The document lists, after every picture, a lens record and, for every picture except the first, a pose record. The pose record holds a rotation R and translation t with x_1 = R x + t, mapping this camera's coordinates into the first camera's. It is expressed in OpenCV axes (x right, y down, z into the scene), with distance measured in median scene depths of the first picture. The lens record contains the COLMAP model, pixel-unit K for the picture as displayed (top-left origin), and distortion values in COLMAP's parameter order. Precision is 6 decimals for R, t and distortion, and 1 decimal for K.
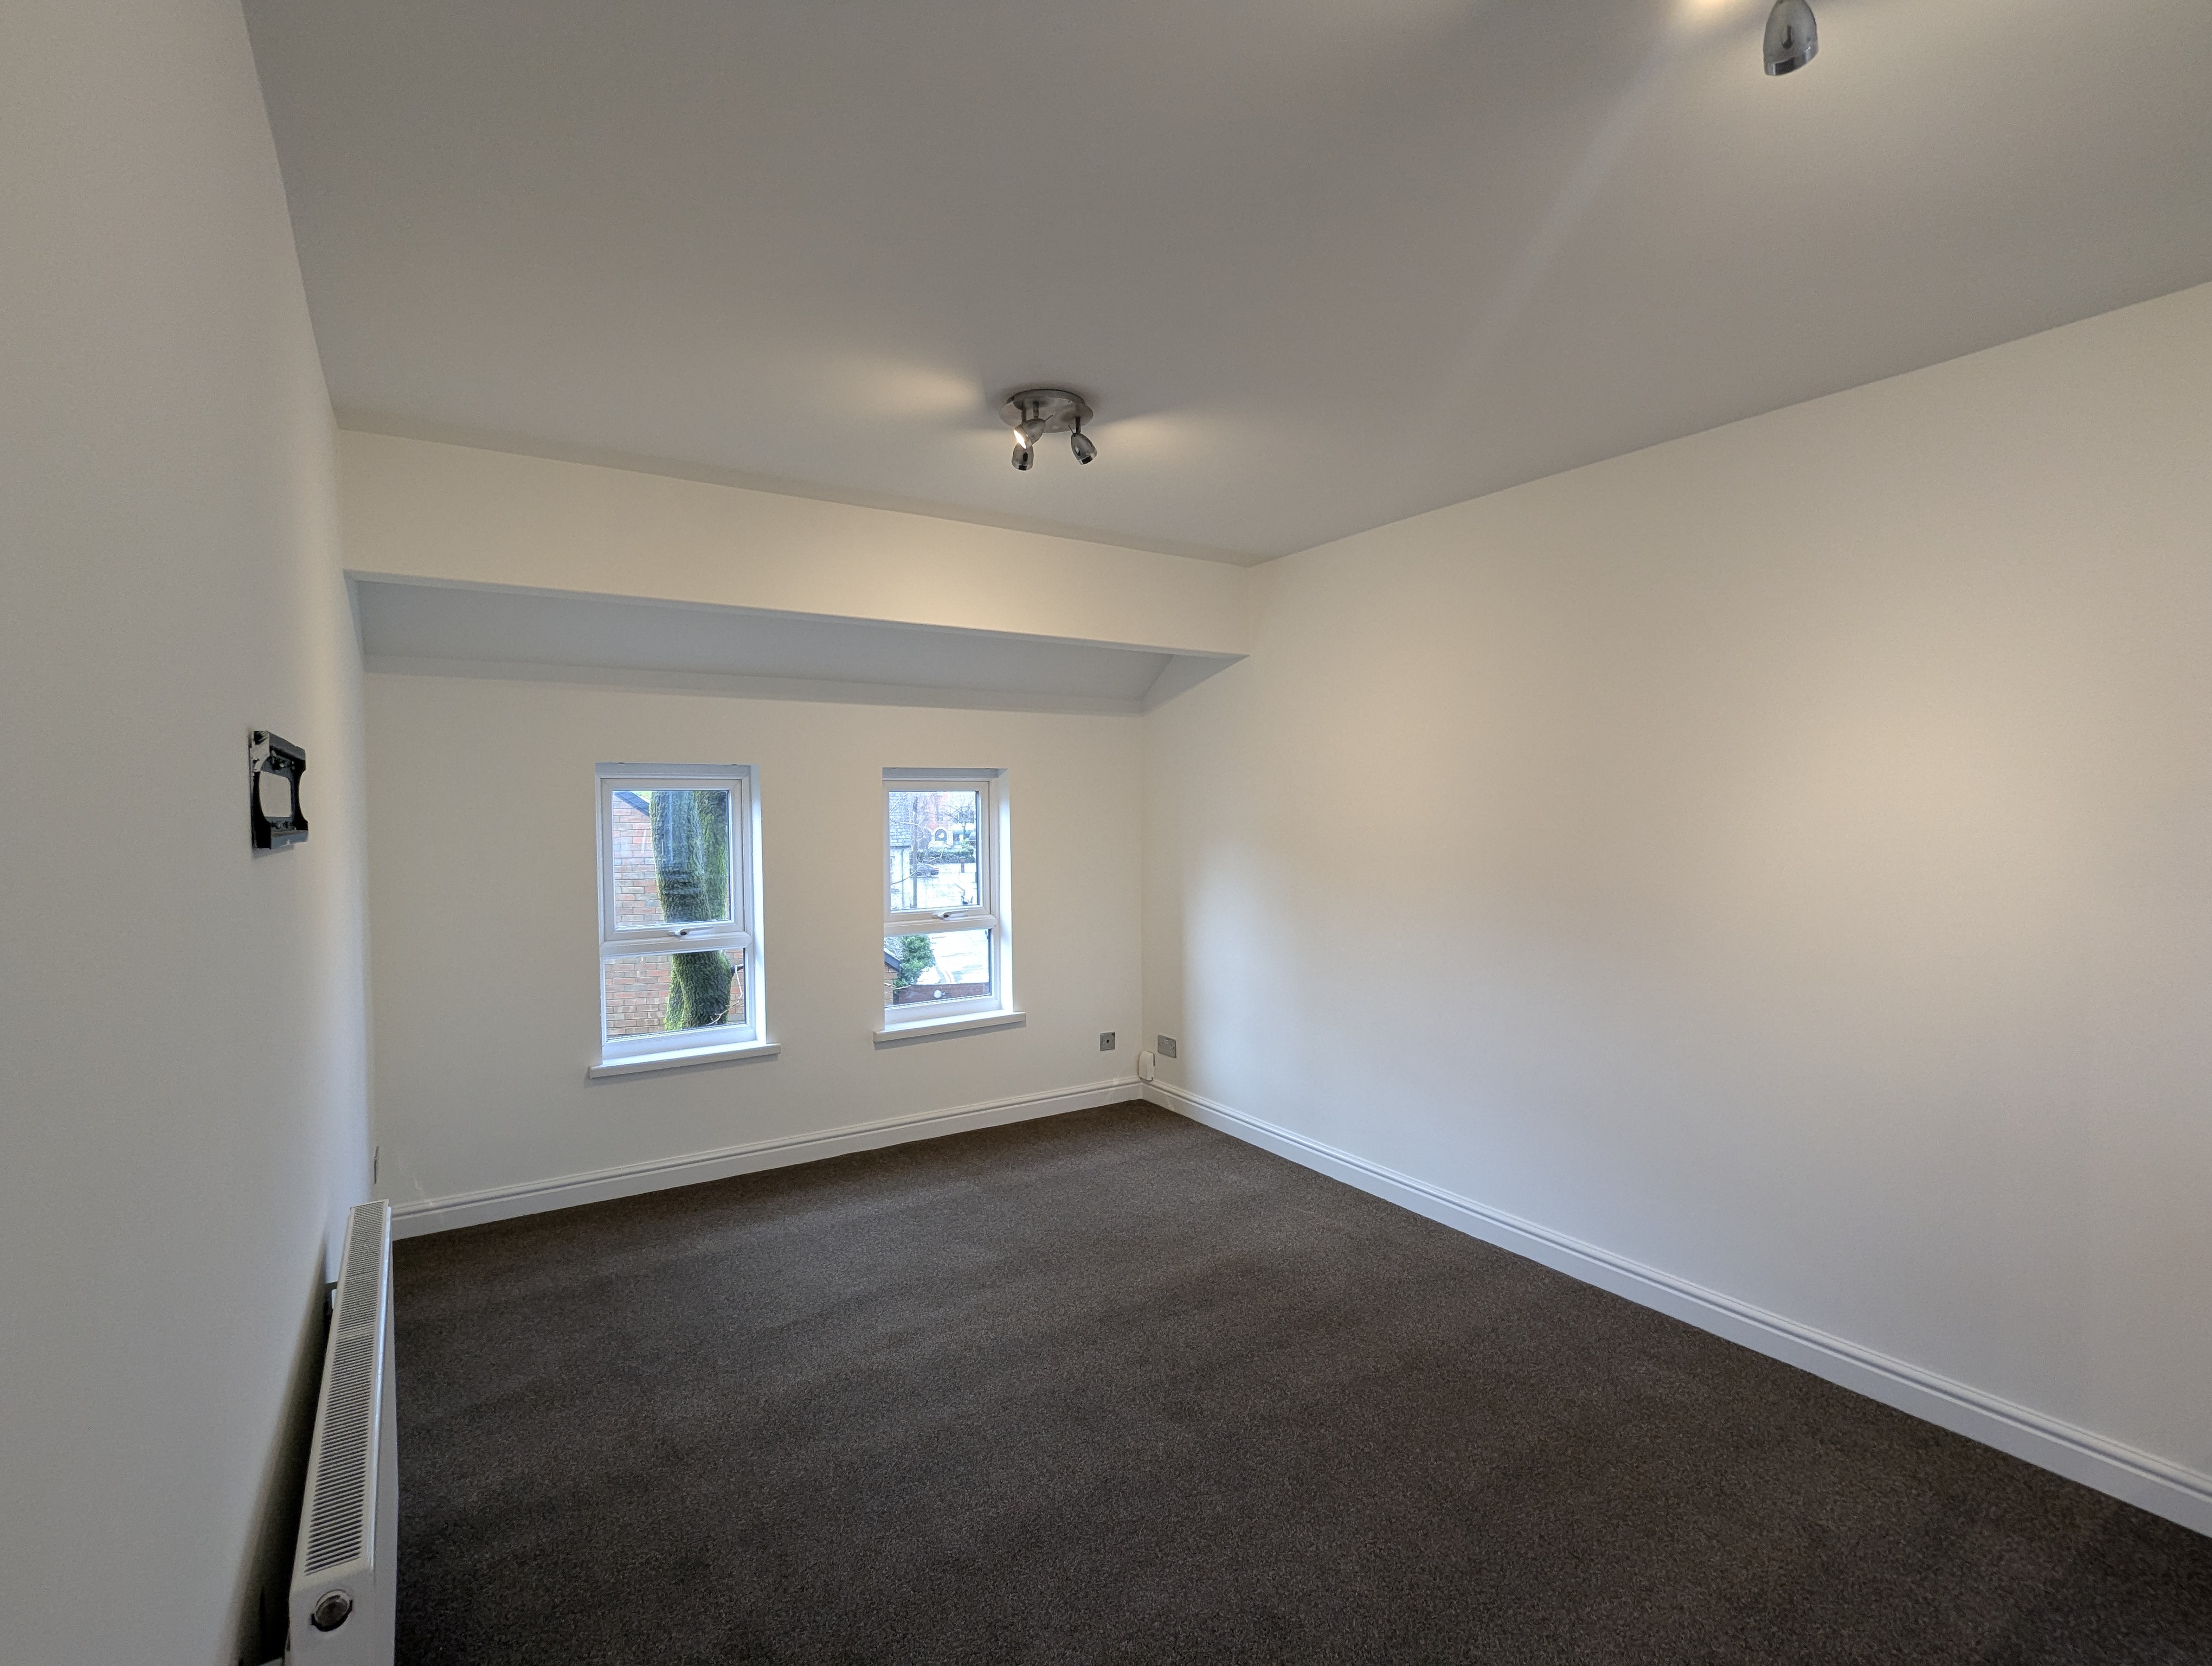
lens RADIAL K [[1056.6, 0, 1107.2], [0, 1056.6, 846.4], [0, 0, 1]] dist [-0.001904, 0.000280]
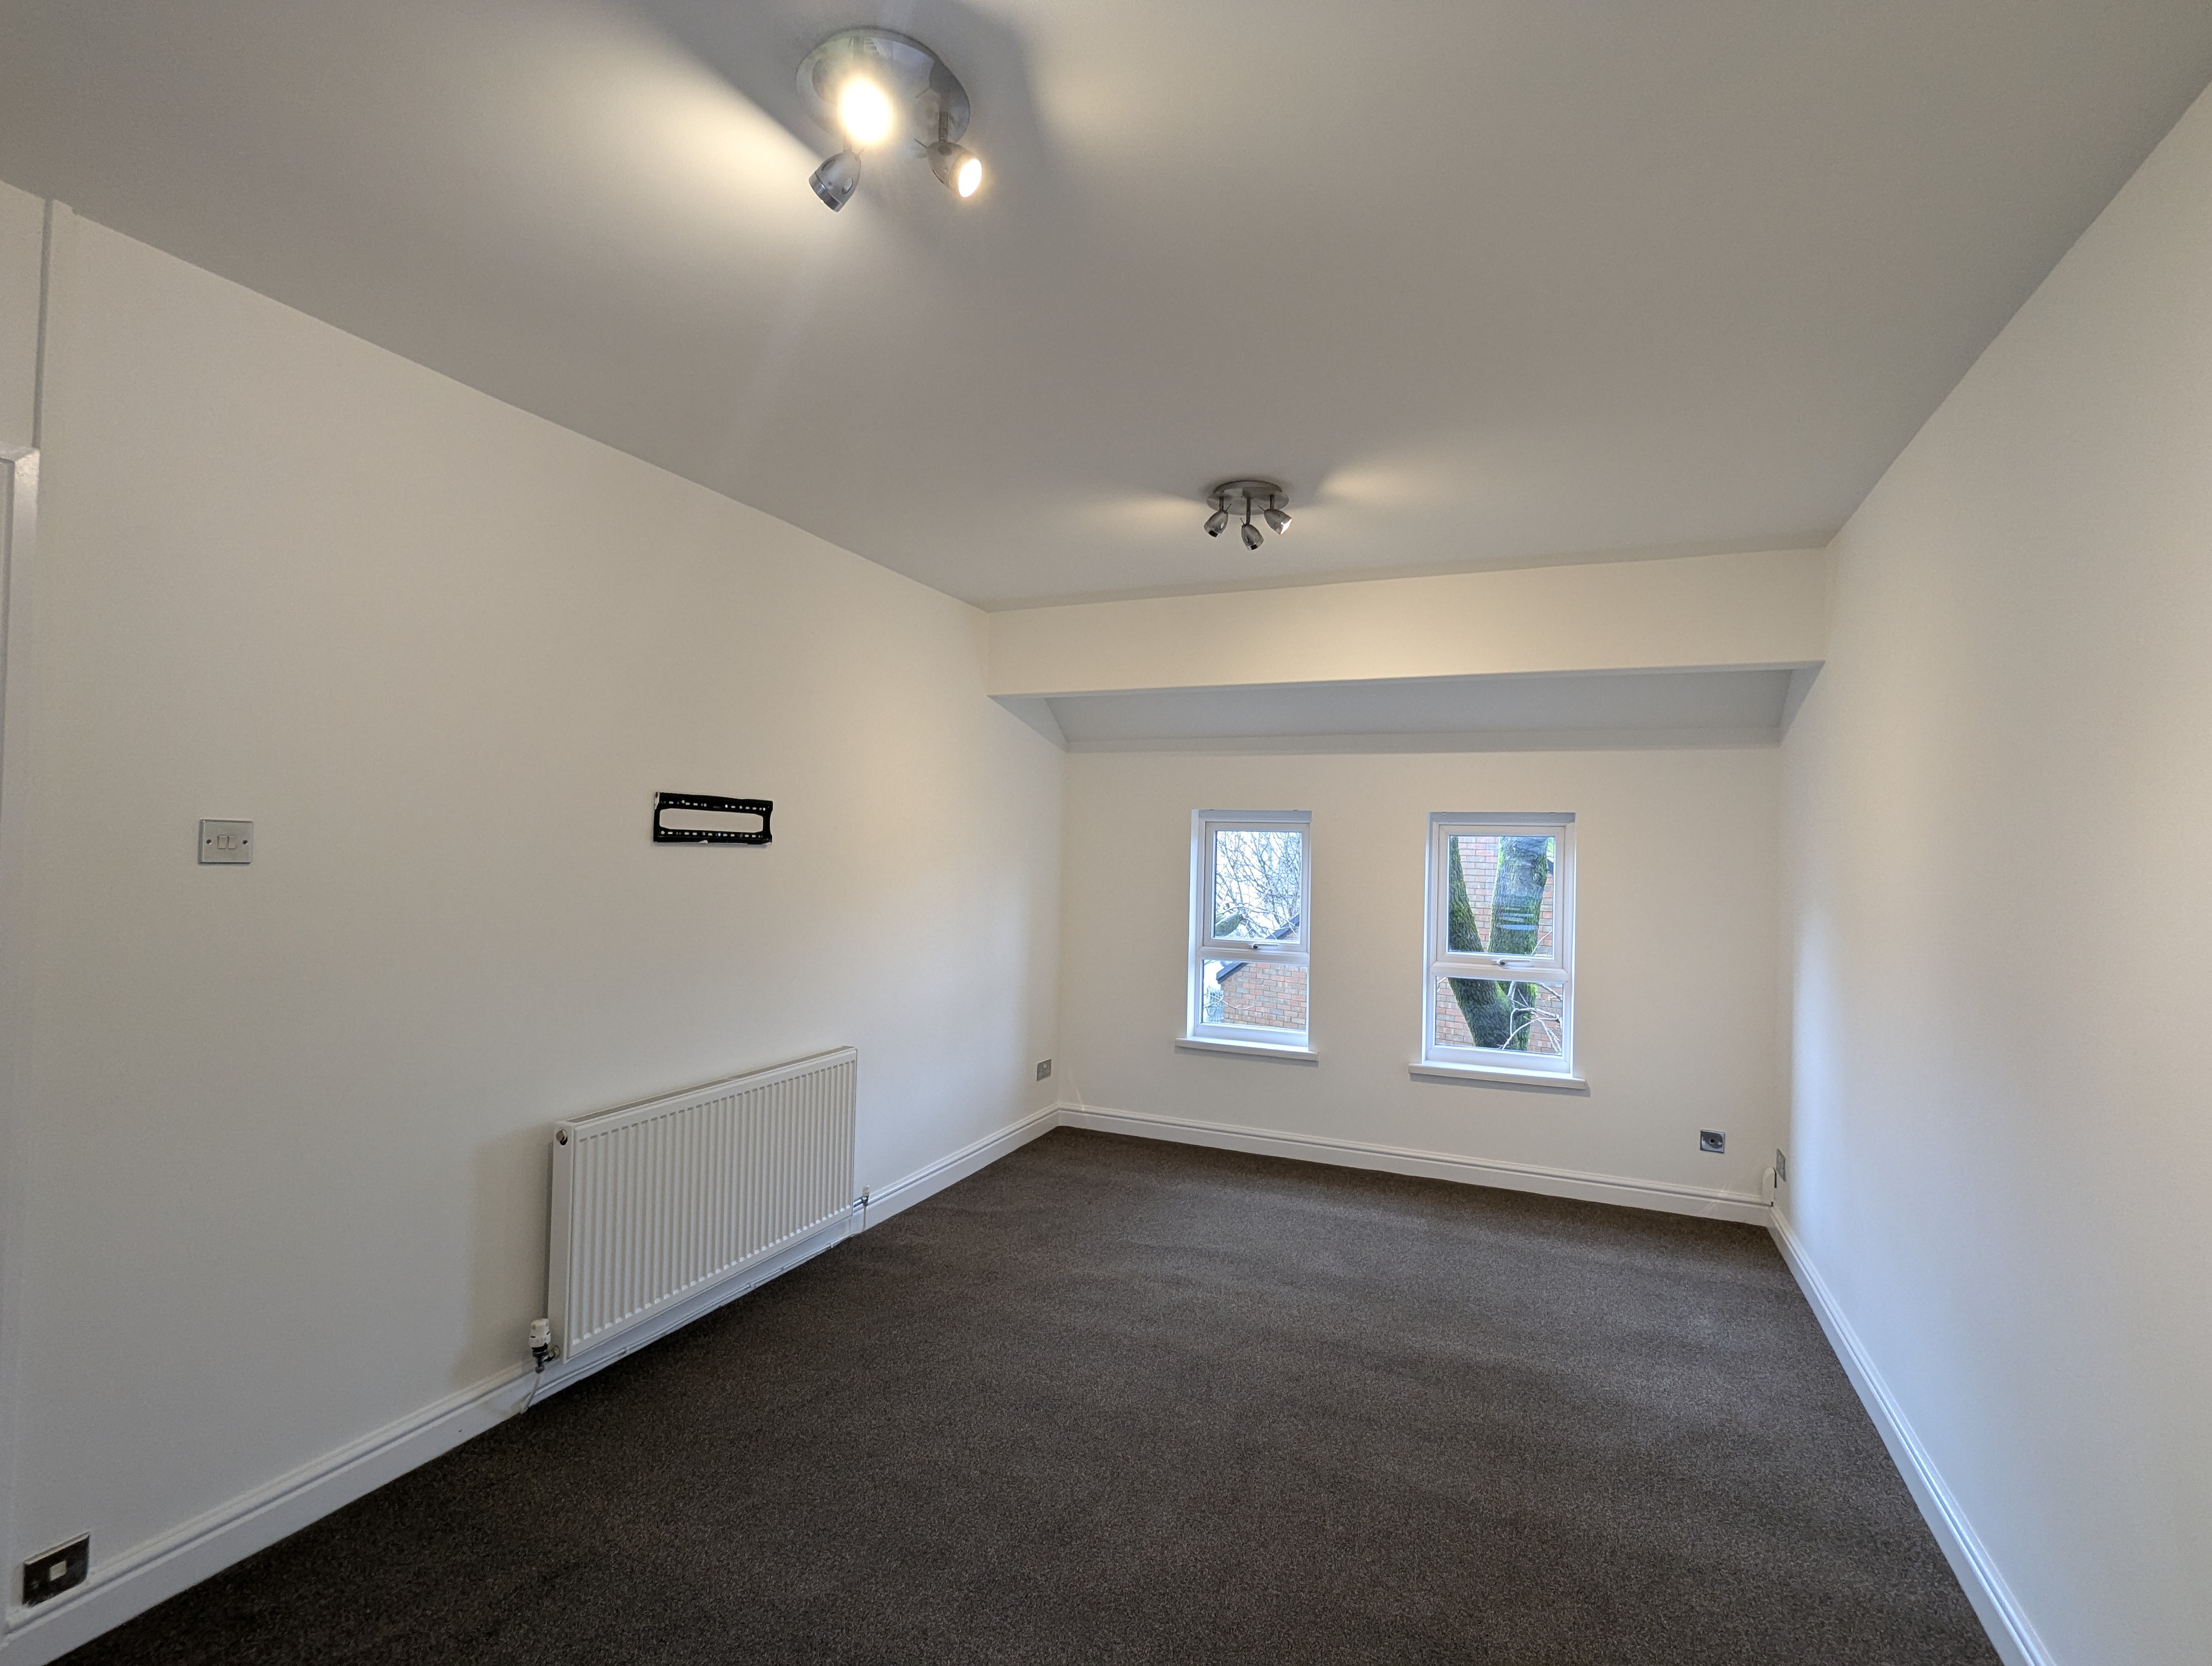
lens RADIAL K [[1056.6, 0, 1094.0], [0, 1056.6, 845.0], [0, 0, 1]] dist [-0.001904, 0.000280]
pose [[0.545867, 0.015802, -0.837723, 0.512794], [-0.060961, 0.997921, -0.020898, -0.000167], [0.835651, 0.062476, 0.545695, 0.156114]]
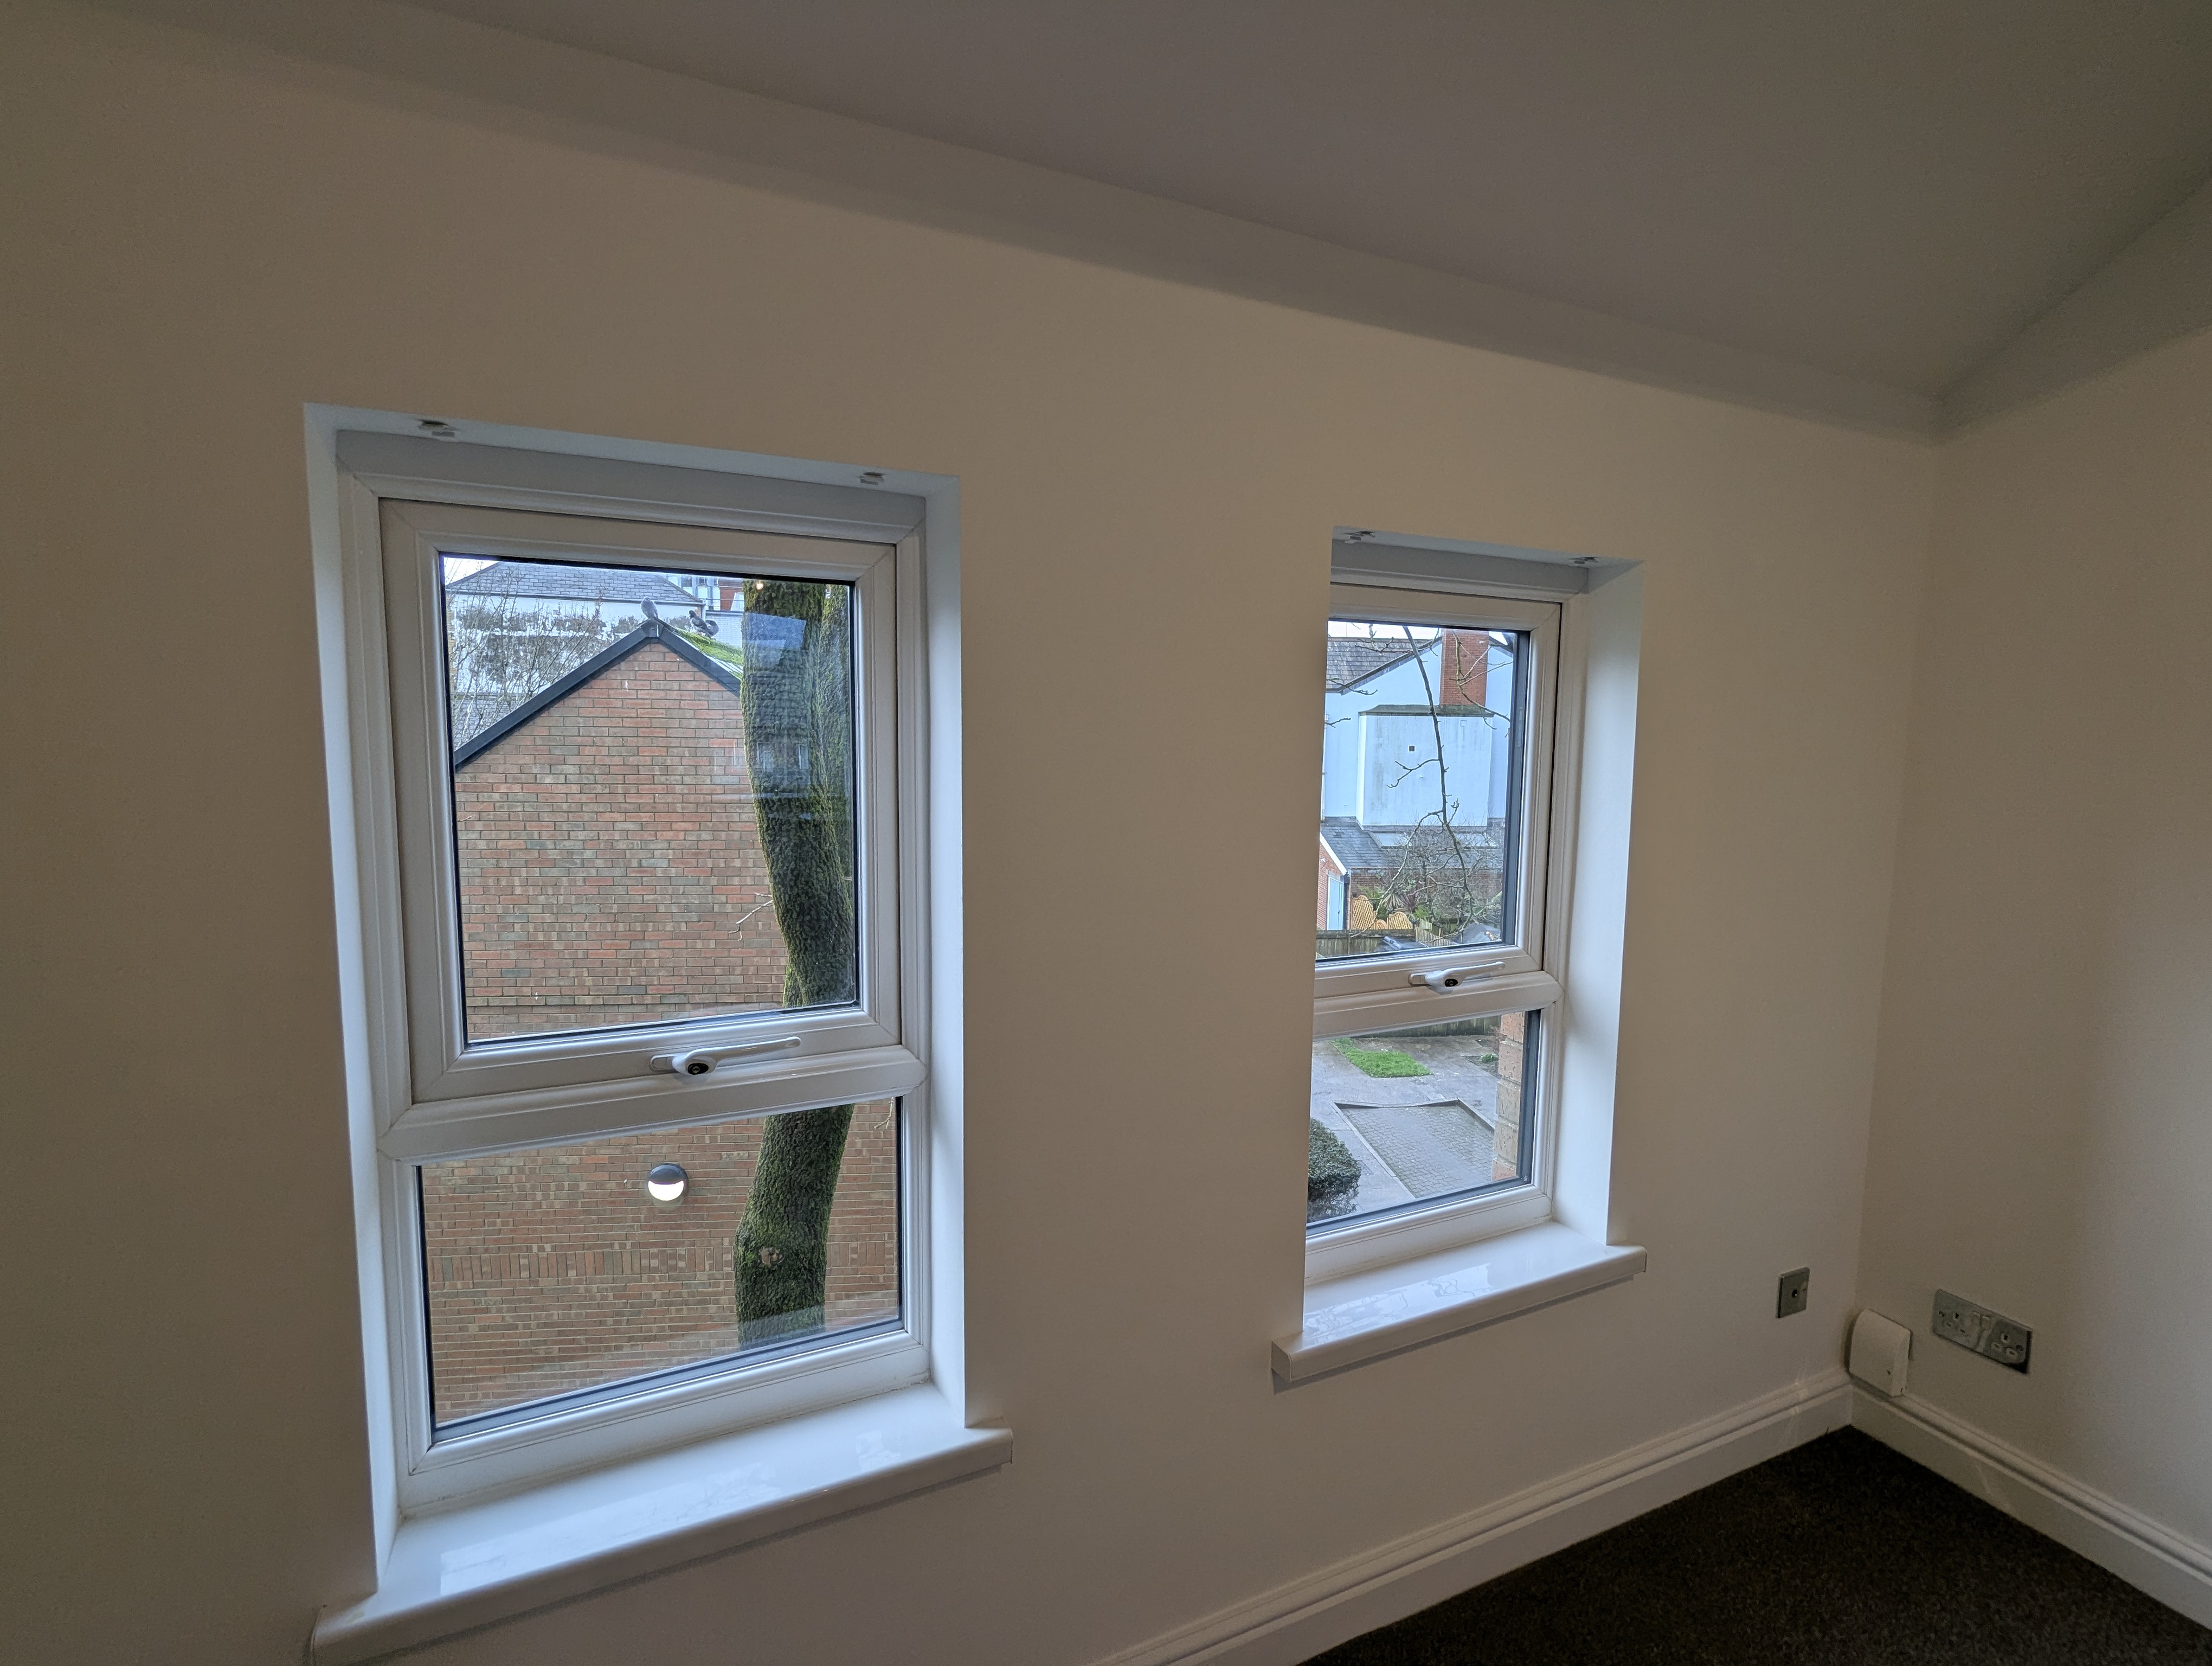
lens RADIAL K [[1056.6, 0, 1098.9], [0, 1056.6, 843.6], [0, 0, 1]] dist [-0.001904, 0.000280]
pose [[0.990183, 0.033693, -0.135652, -0.248090], [-0.024112, 0.997137, 0.071664, -0.003128], [0.137678, -0.067689, 0.988161, 0.712738]]
